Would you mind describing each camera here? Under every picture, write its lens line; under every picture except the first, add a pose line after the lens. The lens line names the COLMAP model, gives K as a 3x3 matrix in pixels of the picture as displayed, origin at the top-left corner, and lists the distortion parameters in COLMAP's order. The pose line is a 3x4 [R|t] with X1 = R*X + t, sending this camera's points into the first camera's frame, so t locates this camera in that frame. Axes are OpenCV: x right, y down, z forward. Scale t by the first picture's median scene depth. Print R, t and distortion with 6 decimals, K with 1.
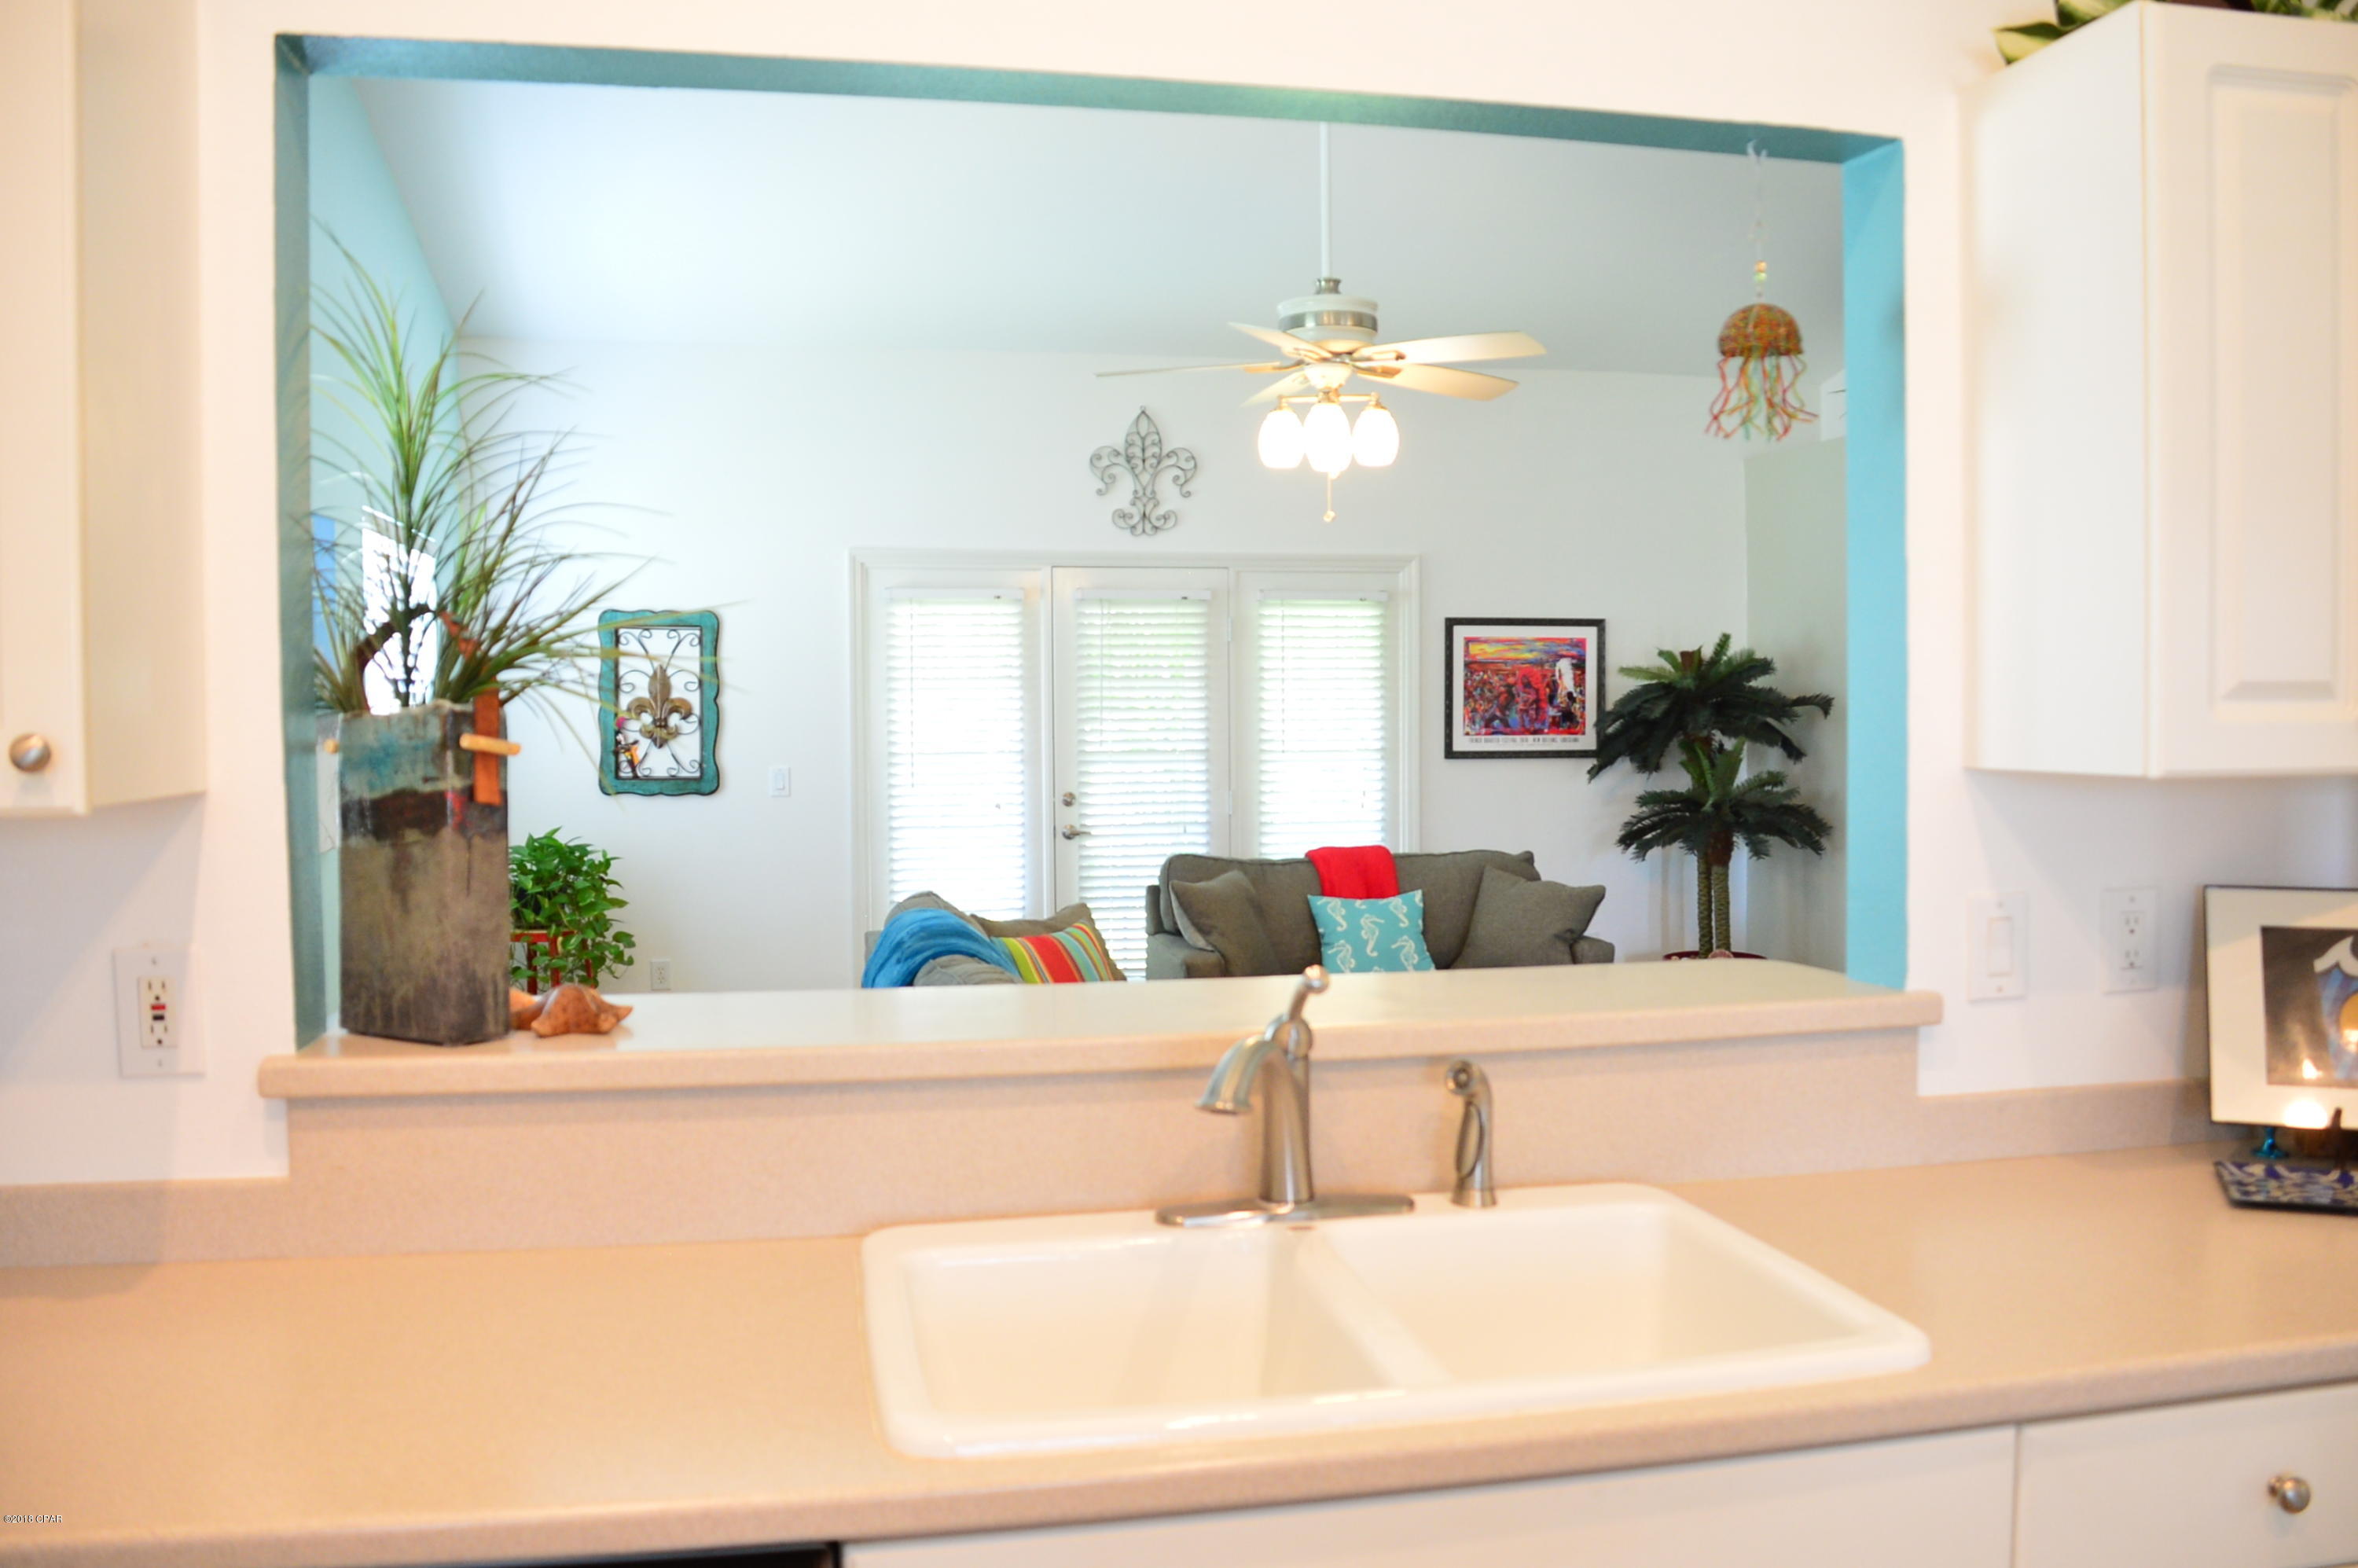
lens RADIAL K [[1854.2, 0, 1173.8], [0, 1854.2, 790.9], [0, 0, 1]] dist [-0.048594, 0.003351]
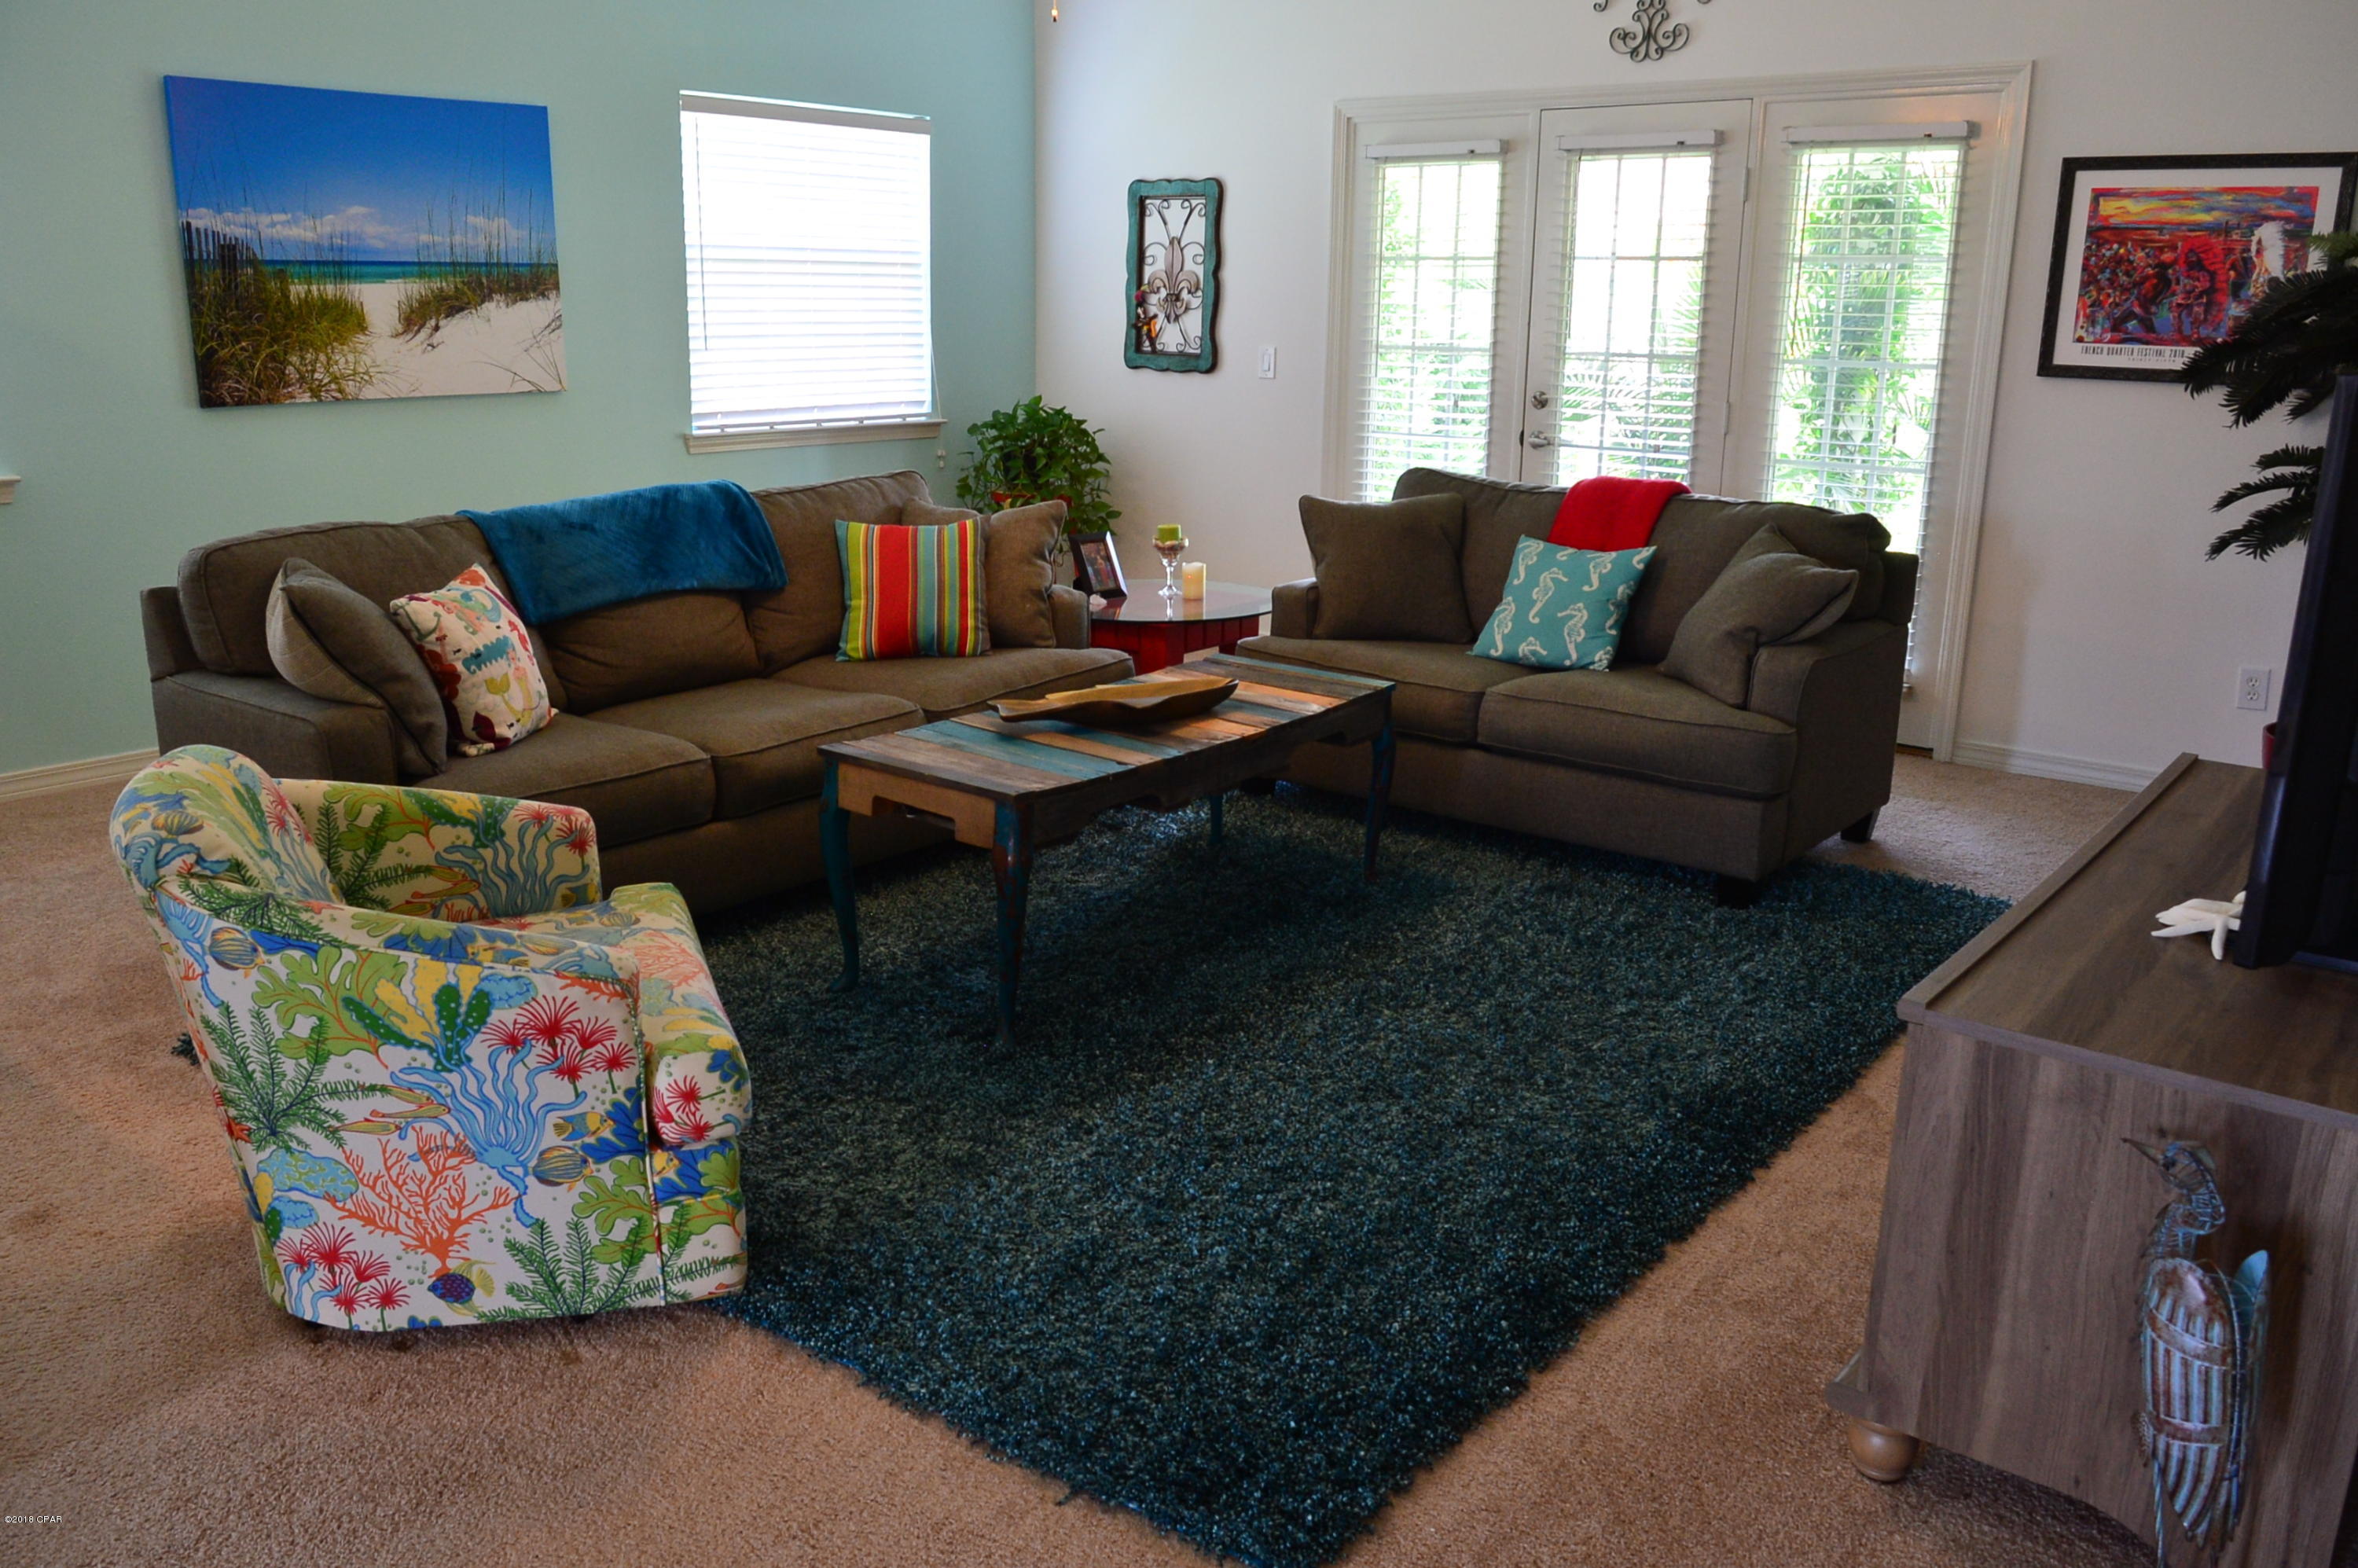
lens RADIAL K [[1815.8, 0, 1183.3], [0, 1815.8, 773.4], [0, 0, 1]] dist [-0.051263, 0.015601]
pose [[0.639942, 0.208698, -0.739540, 0.505220], [-0.050934, 0.971816, 0.230172, -0.012156], [0.766733, -0.109629, 0.632536, 0.364886]]
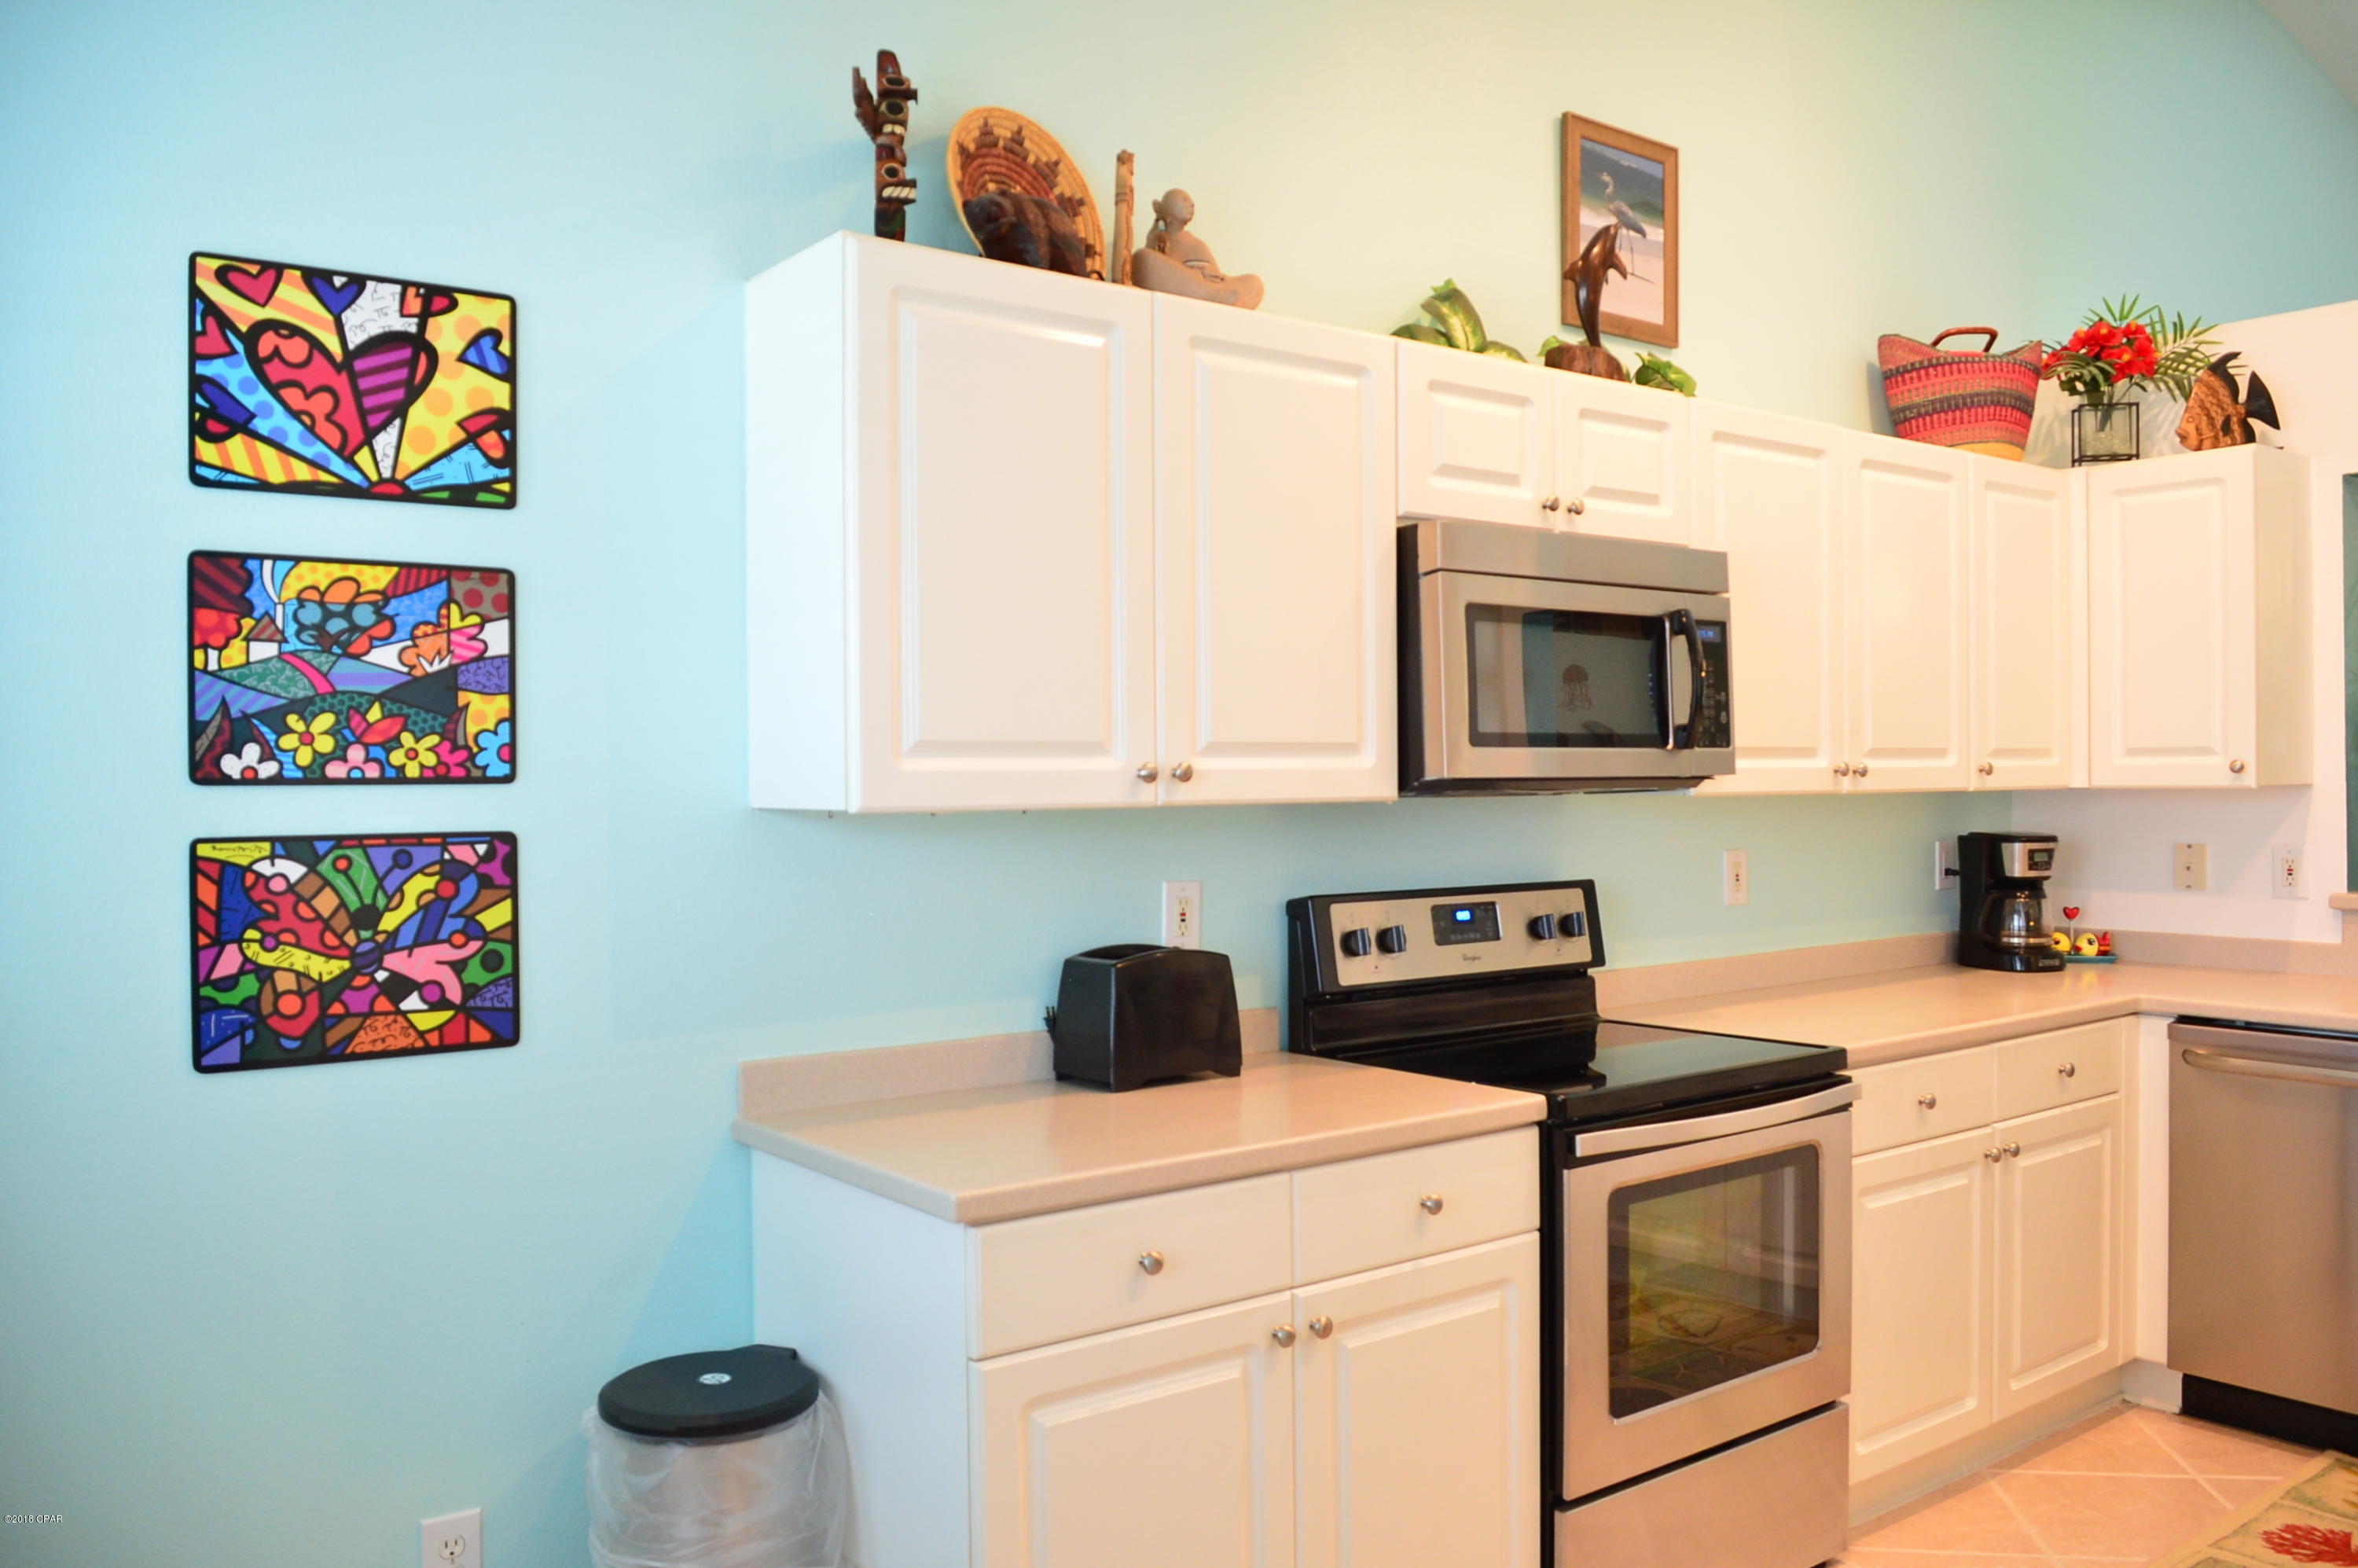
lens RADIAL K [[1815.8, 0, 1186.2], [0, 1815.8, 785.9], [0, 0, 1]] dist [-0.051263, 0.015601]
pose [[0.423550, 0.004777, -0.905860, 0.243490], [-0.030703, 0.999487, -0.009084, 0.017209], [0.905352, 0.031660, 0.423480, -0.337434]]
